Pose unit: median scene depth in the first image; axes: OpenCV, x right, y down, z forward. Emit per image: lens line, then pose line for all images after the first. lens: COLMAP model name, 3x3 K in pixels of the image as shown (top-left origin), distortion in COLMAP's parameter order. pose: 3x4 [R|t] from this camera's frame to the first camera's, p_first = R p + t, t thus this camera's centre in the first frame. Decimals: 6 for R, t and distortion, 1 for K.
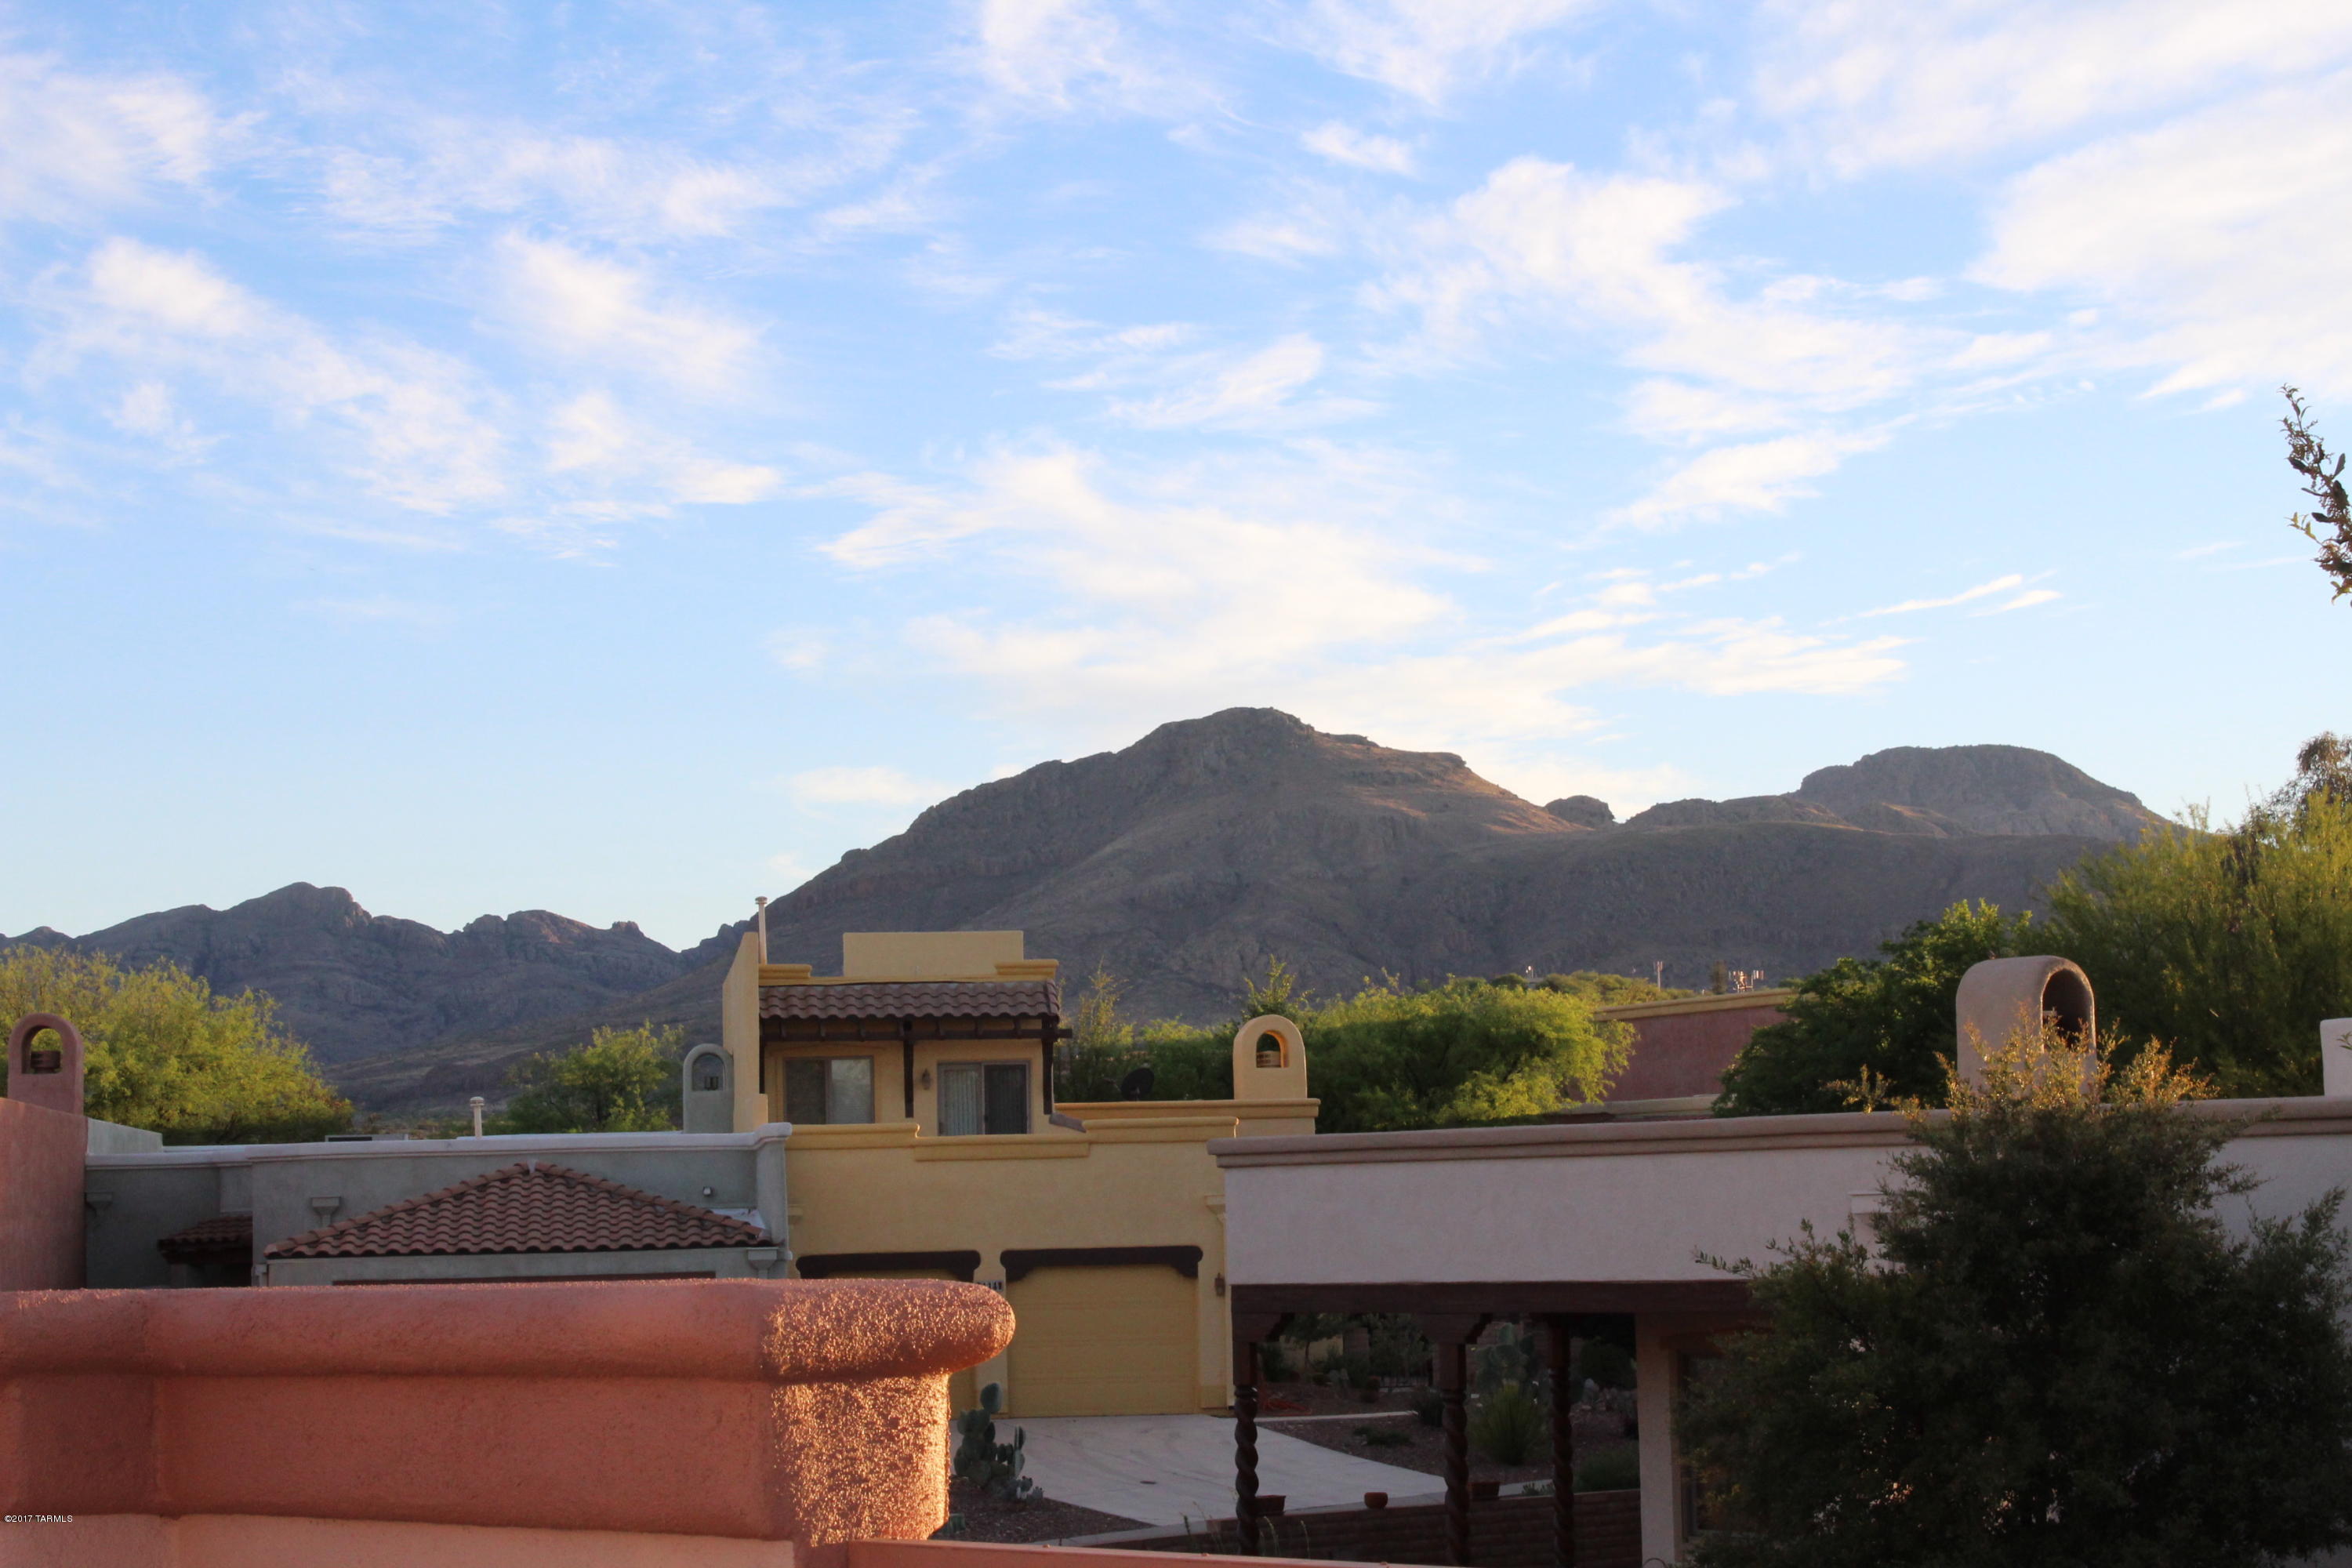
lens RADIAL K [[3245.9, 0, 1173.5], [0, 3245.9, 783.7], [0, 0, 1]] dist [0.001536, 0.000000]
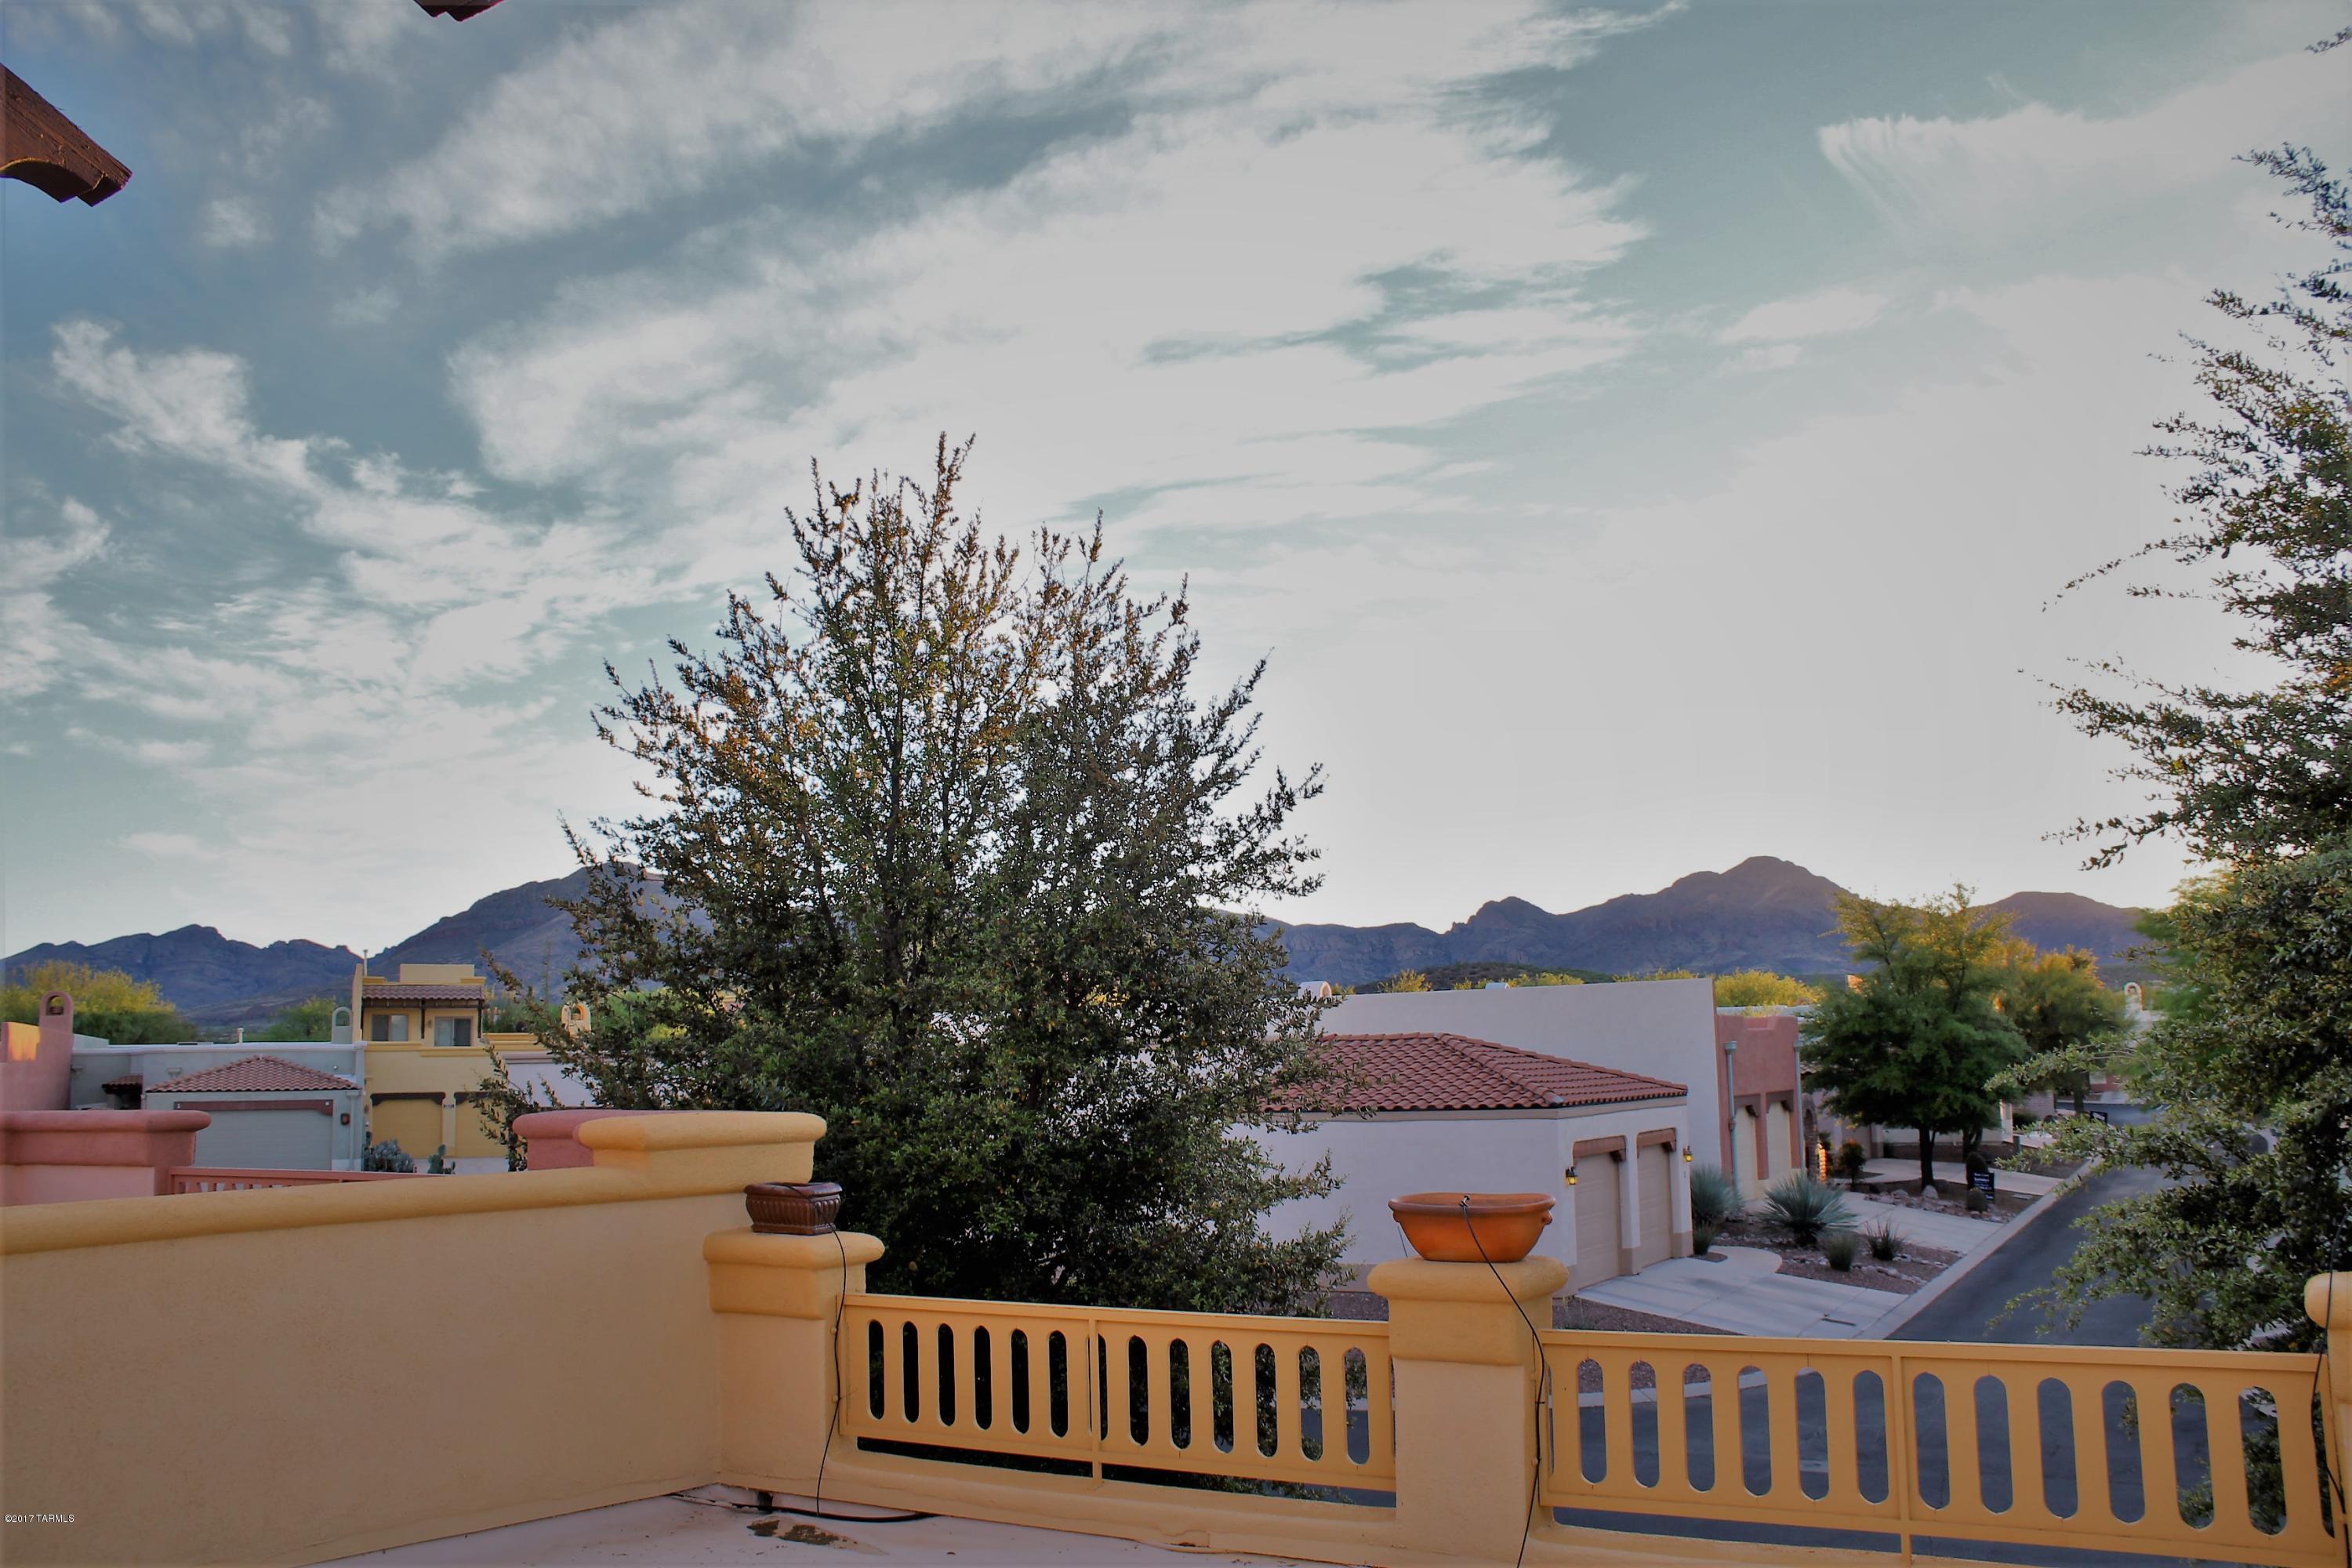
lens RADIAL K [[1951.7, 0, 1182.9], [0, 1951.7, 787.0], [0, 0, 1]] dist [-0.011794, 0.010075]
pose [[0.988141, 0.032157, 0.150146, 0.265729], [-0.031226, 0.999476, -0.008557, -0.096808], [-0.150343, 0.003767, 0.988627, -0.575762]]
